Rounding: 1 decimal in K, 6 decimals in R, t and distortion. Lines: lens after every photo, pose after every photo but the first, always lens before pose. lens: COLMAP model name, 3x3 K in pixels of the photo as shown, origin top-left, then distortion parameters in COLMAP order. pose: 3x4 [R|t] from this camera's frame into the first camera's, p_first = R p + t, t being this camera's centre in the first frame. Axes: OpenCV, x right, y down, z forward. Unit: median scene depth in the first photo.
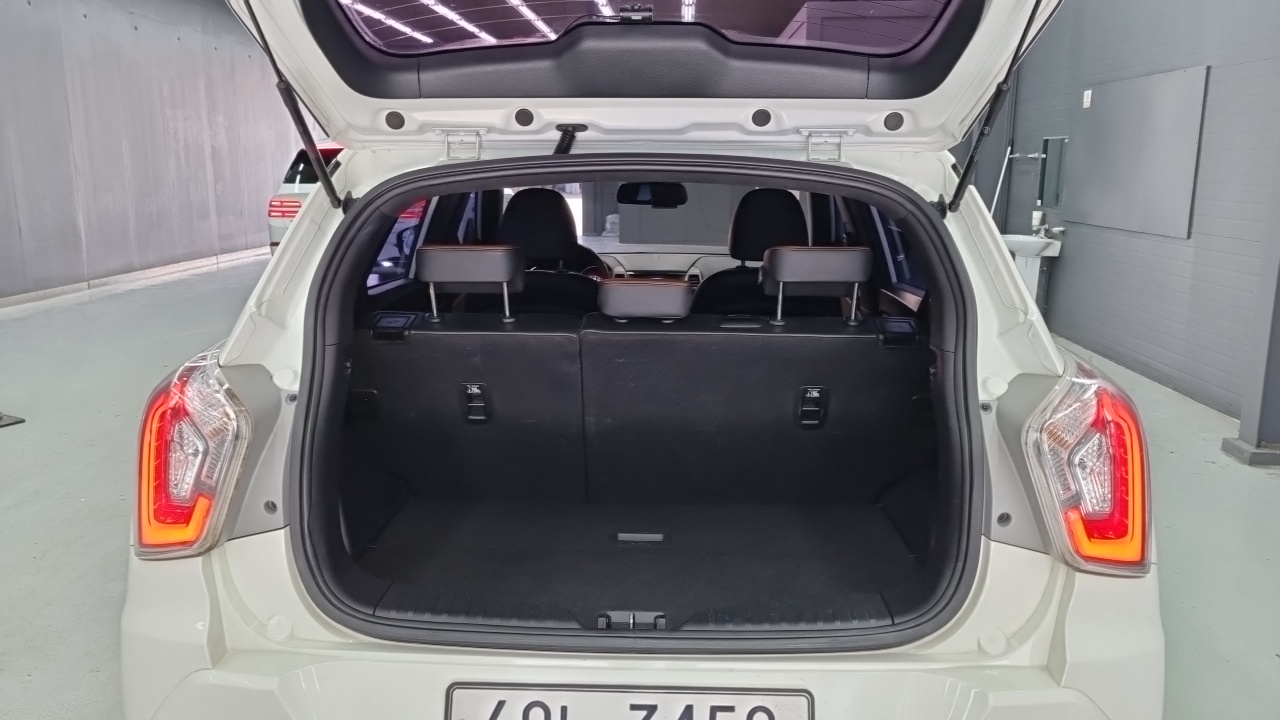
lens RADIAL K [[969.6, 0, 635.6], [0, 969.6, 354.4], [0, 0, 1]] dist [0.029020, -0.004061]
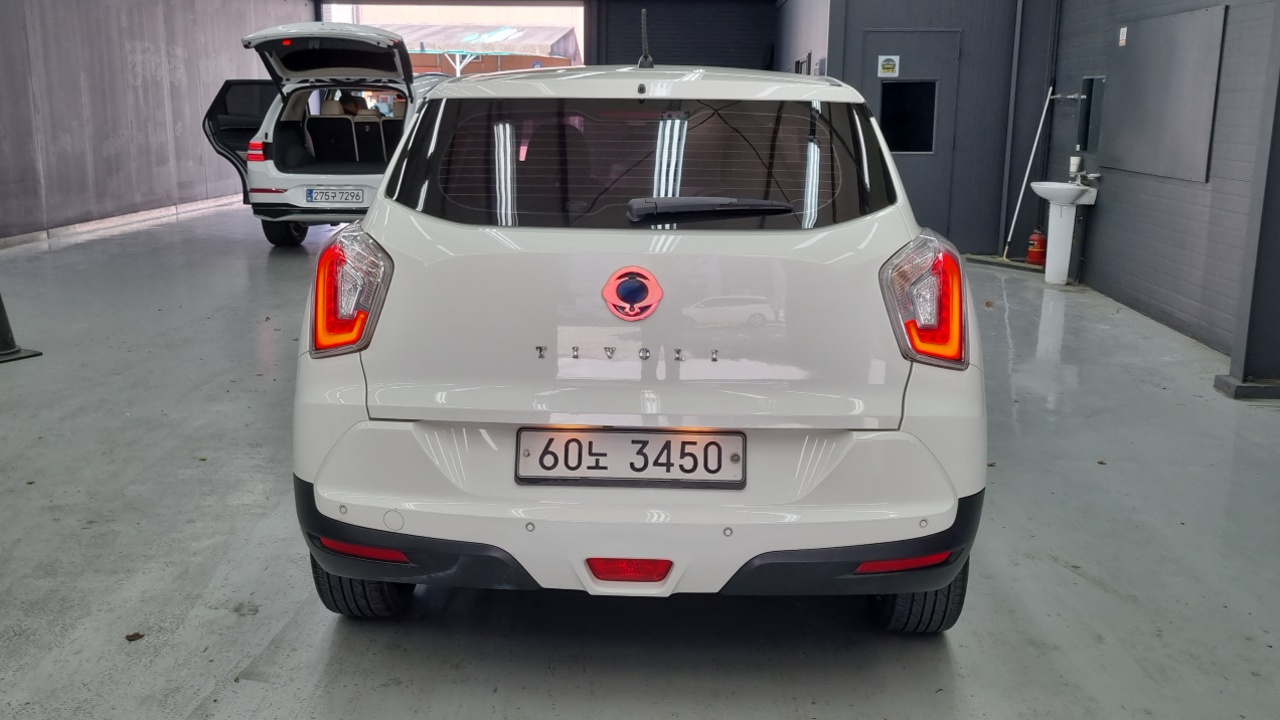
lens RADIAL K [[1191.2, 0, 640.0], [0, 1191.2, 360.0], [0, 0, 1]] dist [0.029656, 0.002905]
pose [[0.999976, 0.005110, -0.004632, 0.002658], [-0.005030, 0.999841, 0.017092, 0.030563], [0.004719, -0.017068, 0.999843, -0.151651]]
